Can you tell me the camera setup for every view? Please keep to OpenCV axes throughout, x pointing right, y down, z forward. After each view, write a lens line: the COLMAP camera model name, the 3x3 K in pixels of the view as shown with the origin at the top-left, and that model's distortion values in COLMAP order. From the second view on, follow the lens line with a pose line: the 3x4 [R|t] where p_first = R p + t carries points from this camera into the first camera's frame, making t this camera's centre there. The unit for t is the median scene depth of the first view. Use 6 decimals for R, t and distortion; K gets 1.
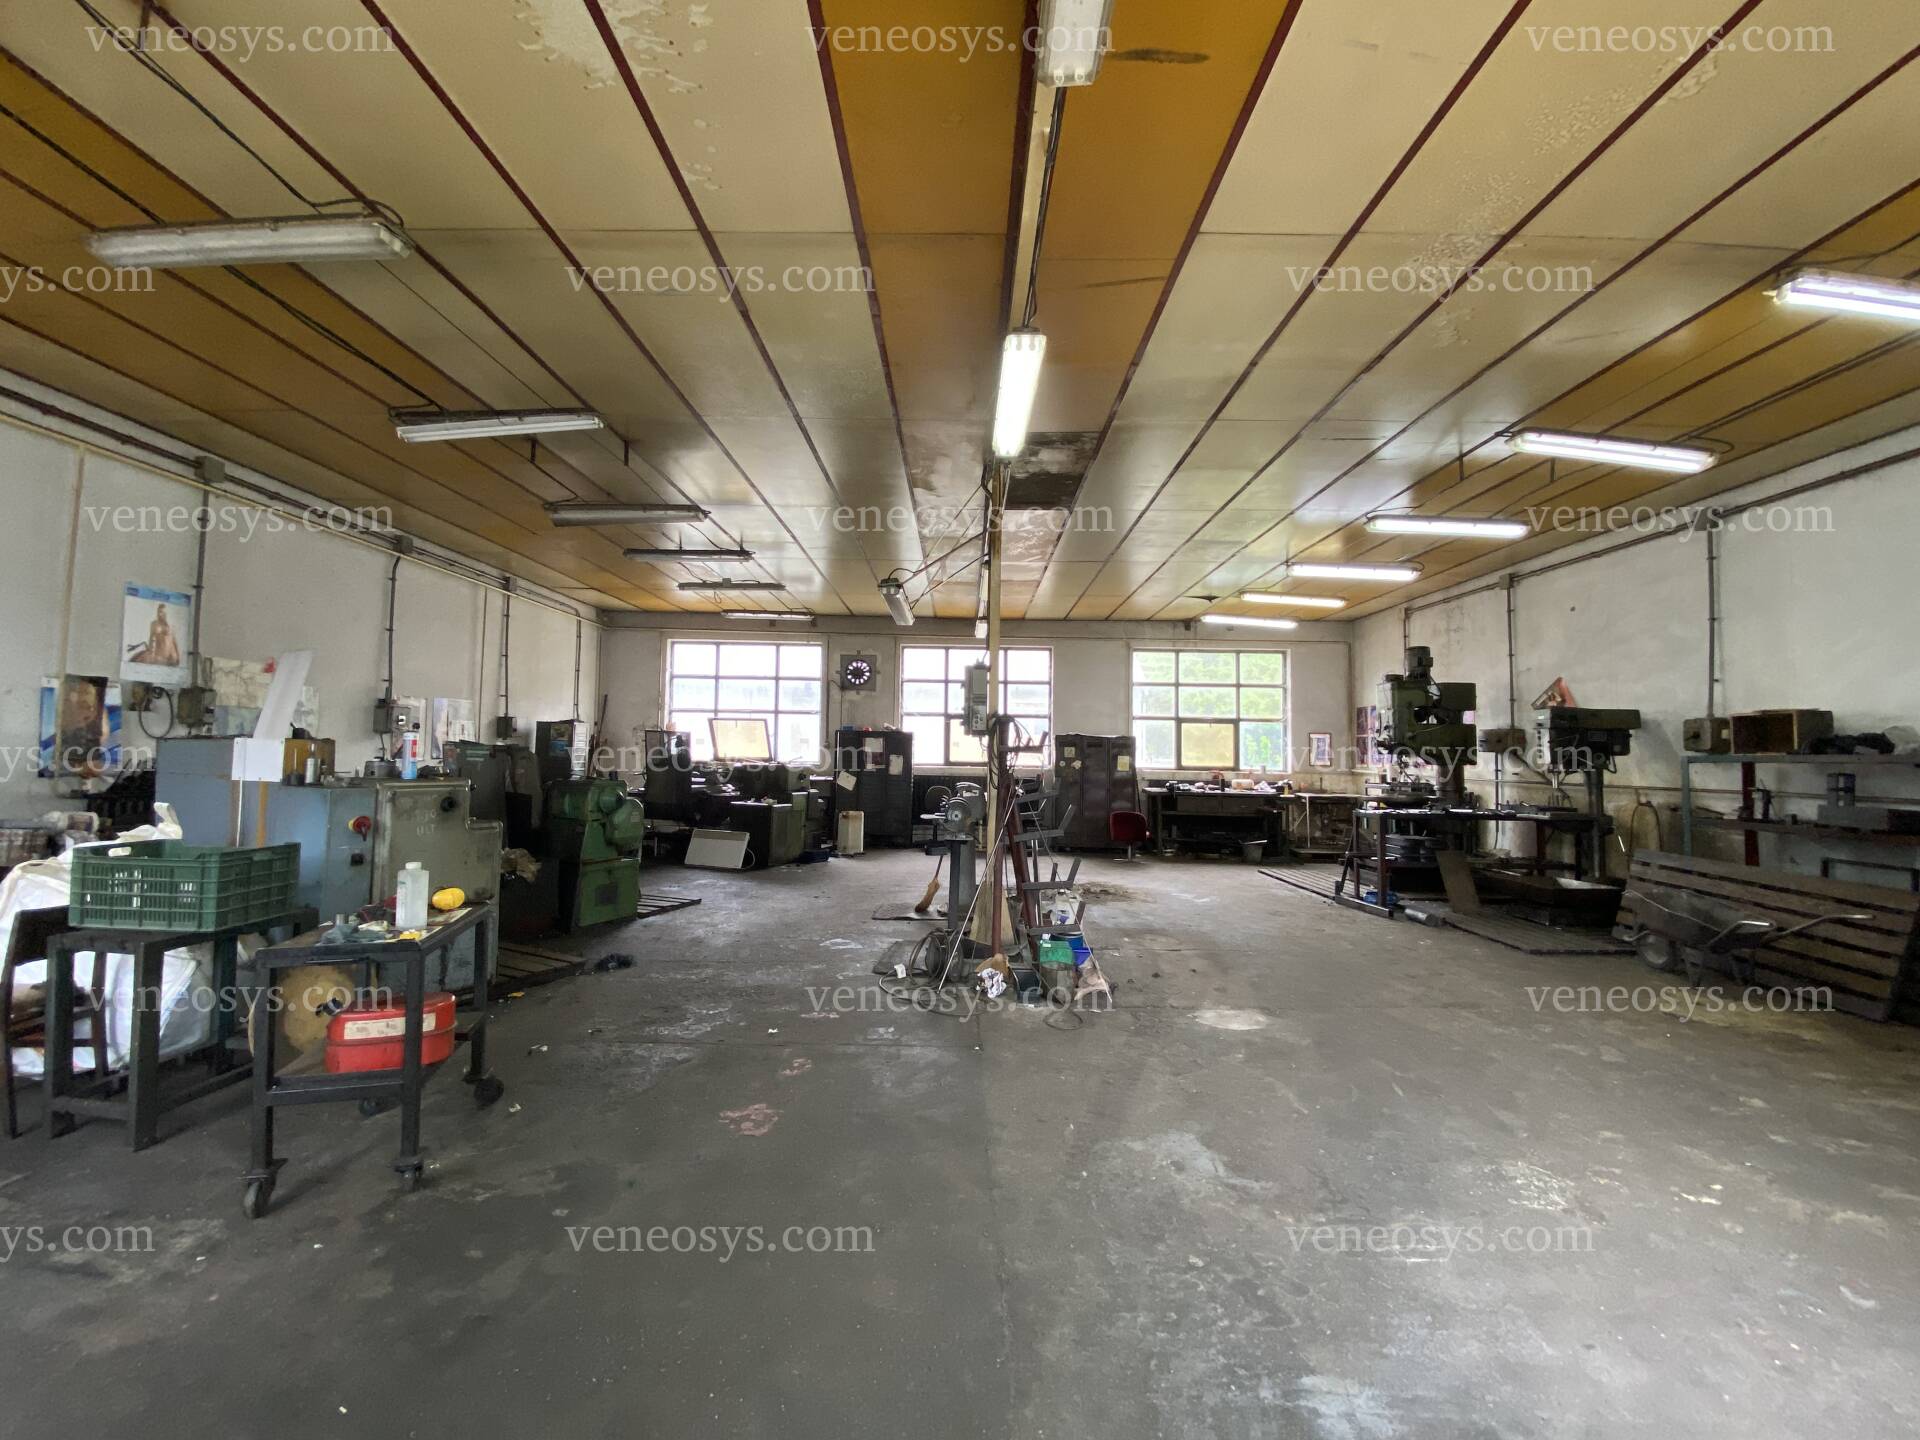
lens RADIAL K [[775.3, 0, 963.6], [0, 775.3, 719.4], [0, 0, 1]] dist [0.023327, -0.021626]
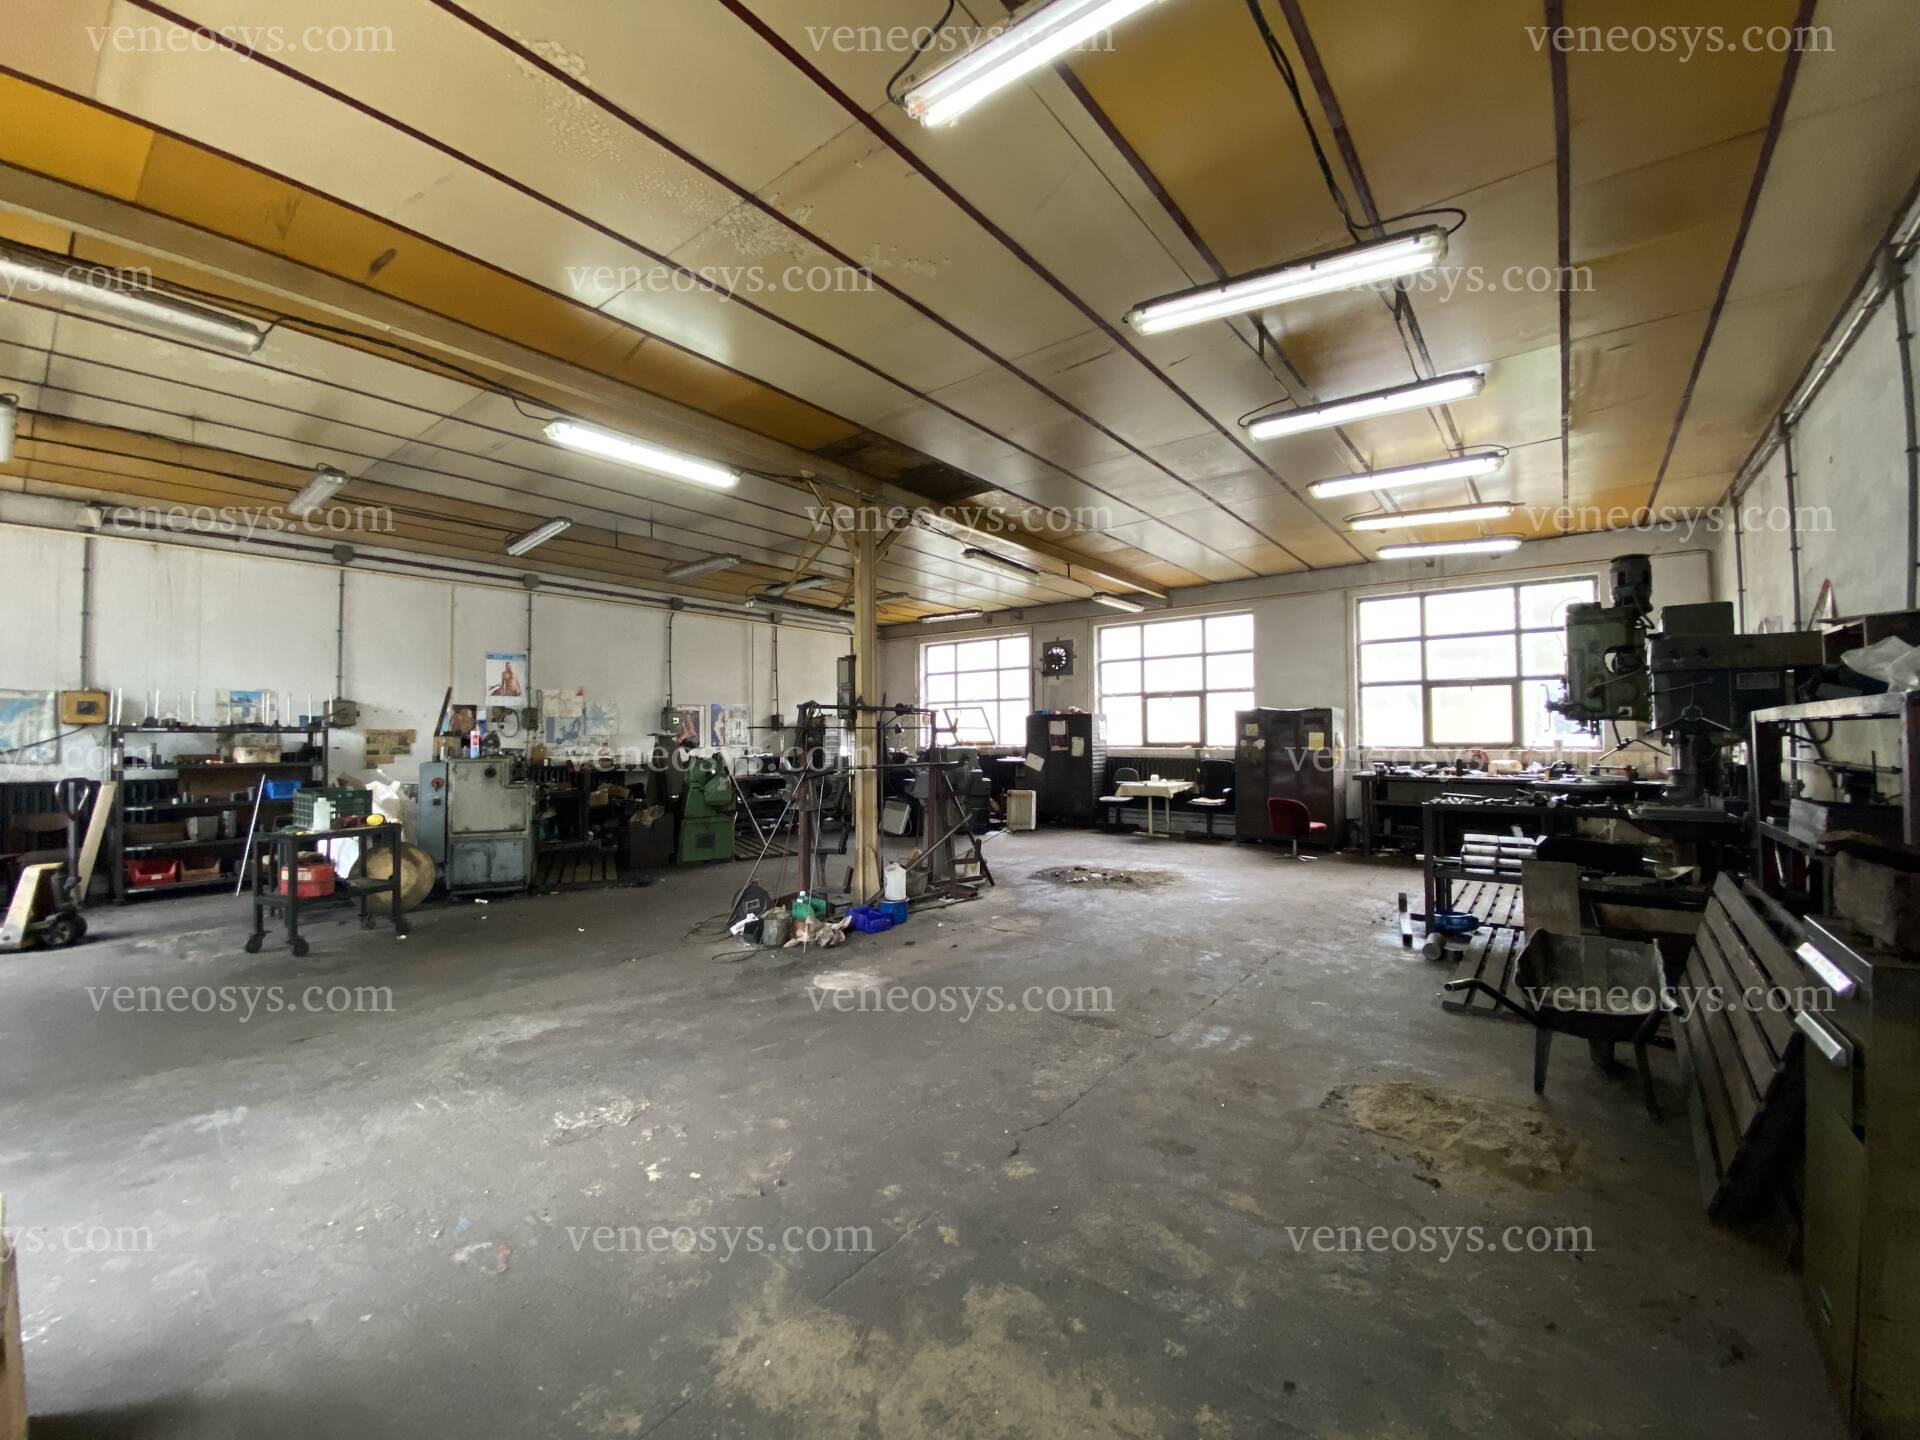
lens RADIAL K [[775.3, 0, 963.6], [0, 775.3, 719.4], [0, 0, 1]] dist [0.023327, -0.021626]
pose [[0.787150, -0.034196, -0.615812, 0.565148], [0.046266, 0.998922, 0.003668, 0.016474], [0.615023, -0.031379, 0.787884, 0.139115]]
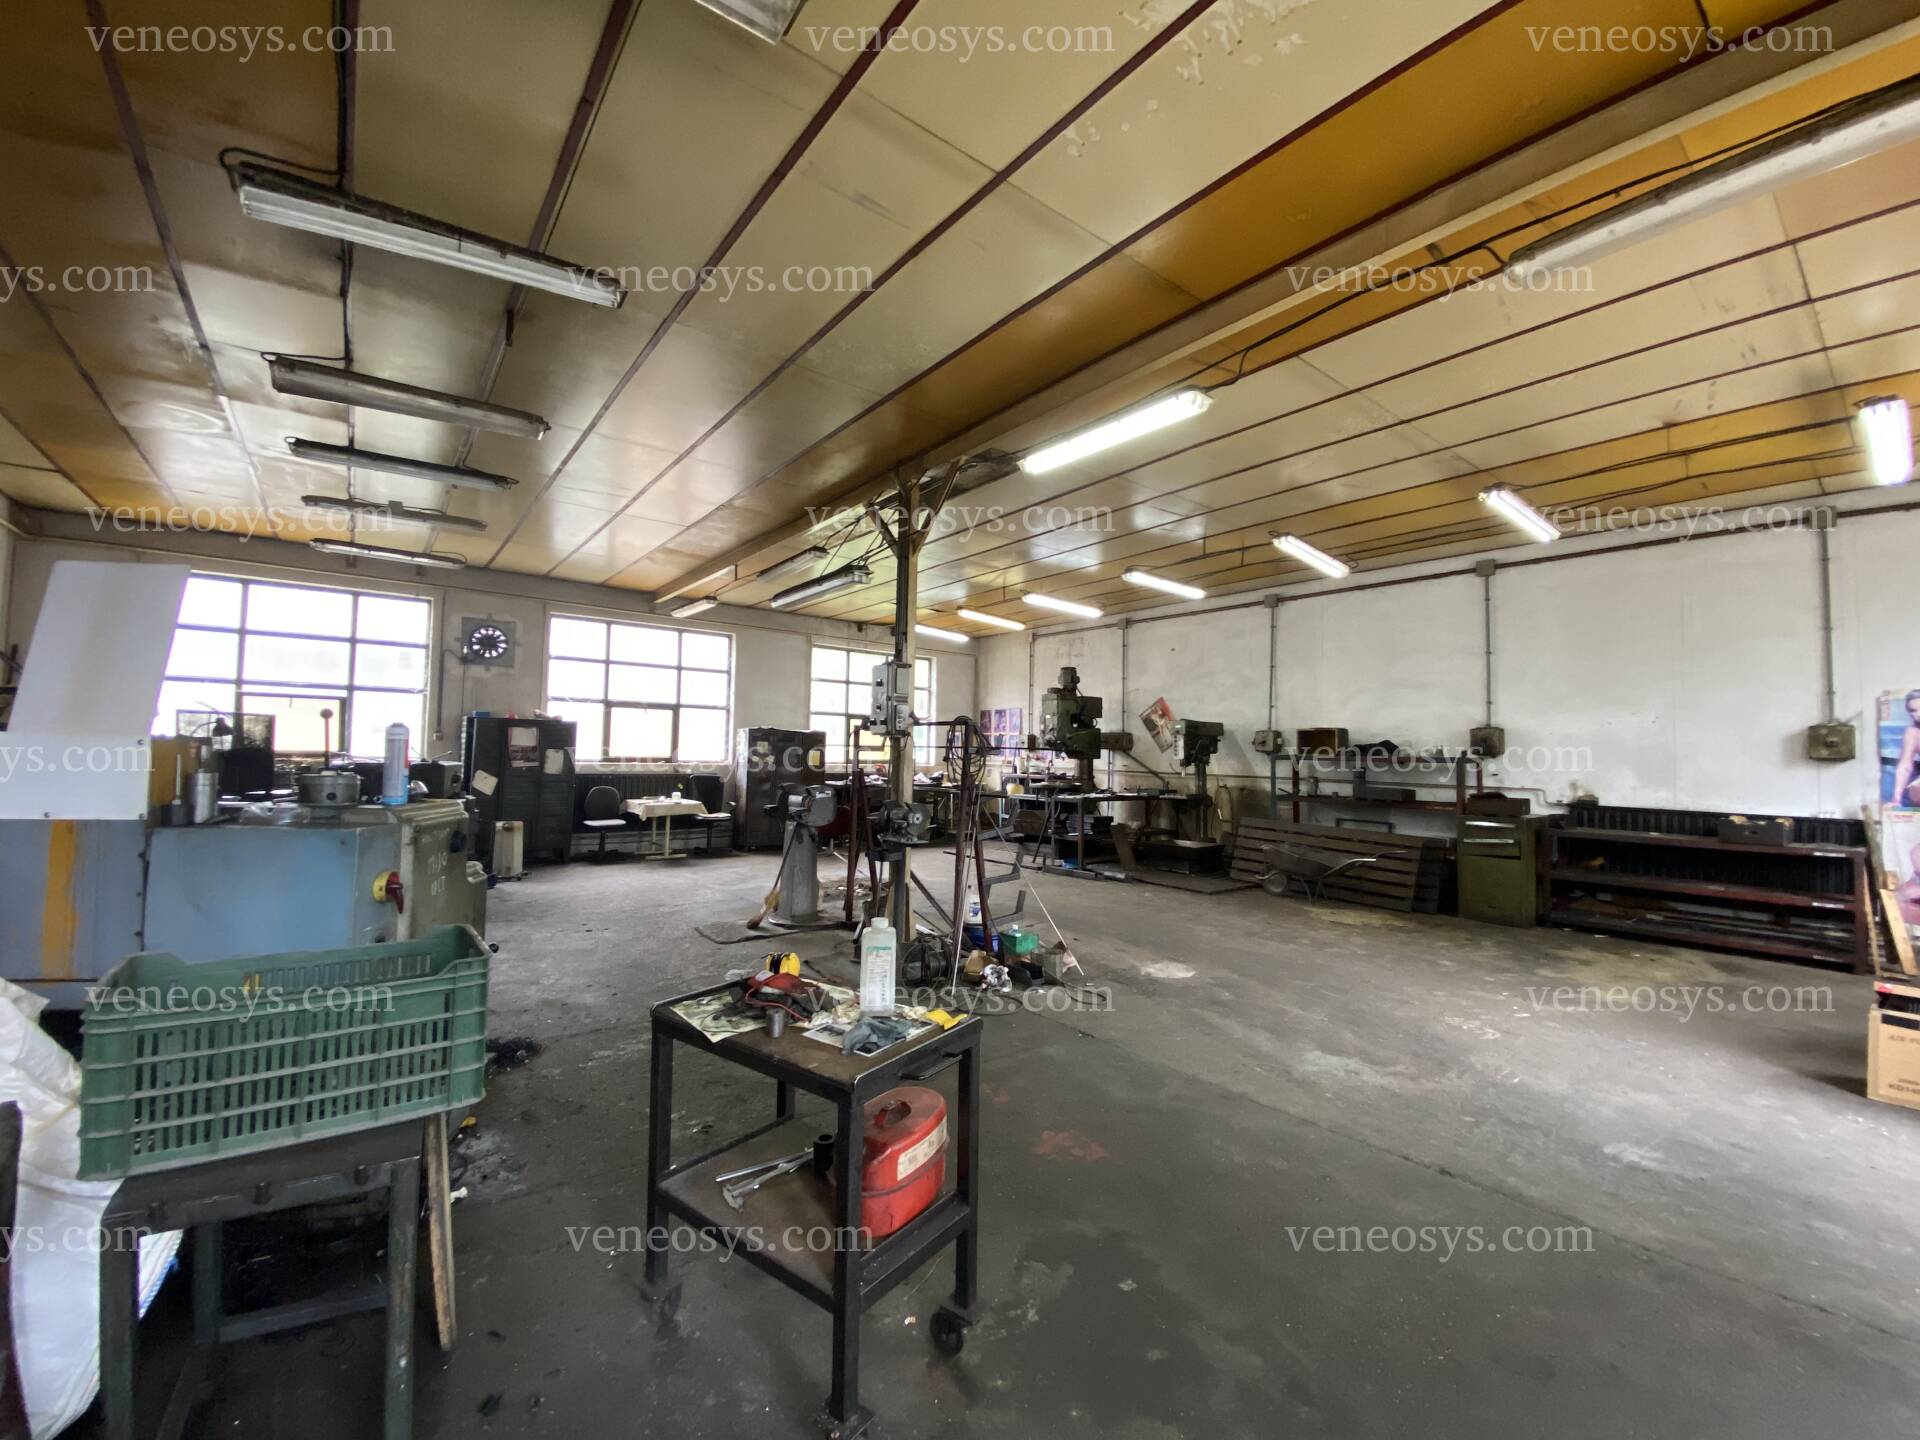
lens RADIAL K [[775.3, 0, 963.6], [0, 775.3, 719.4], [0, 0, 1]] dist [0.023327, -0.021626]
pose [[0.783201, 0.027793, 0.621147, -0.345855], [-0.036054, 0.999350, 0.000745, -0.002419], [-0.620722, -0.022978, 0.783694, 0.120520]]
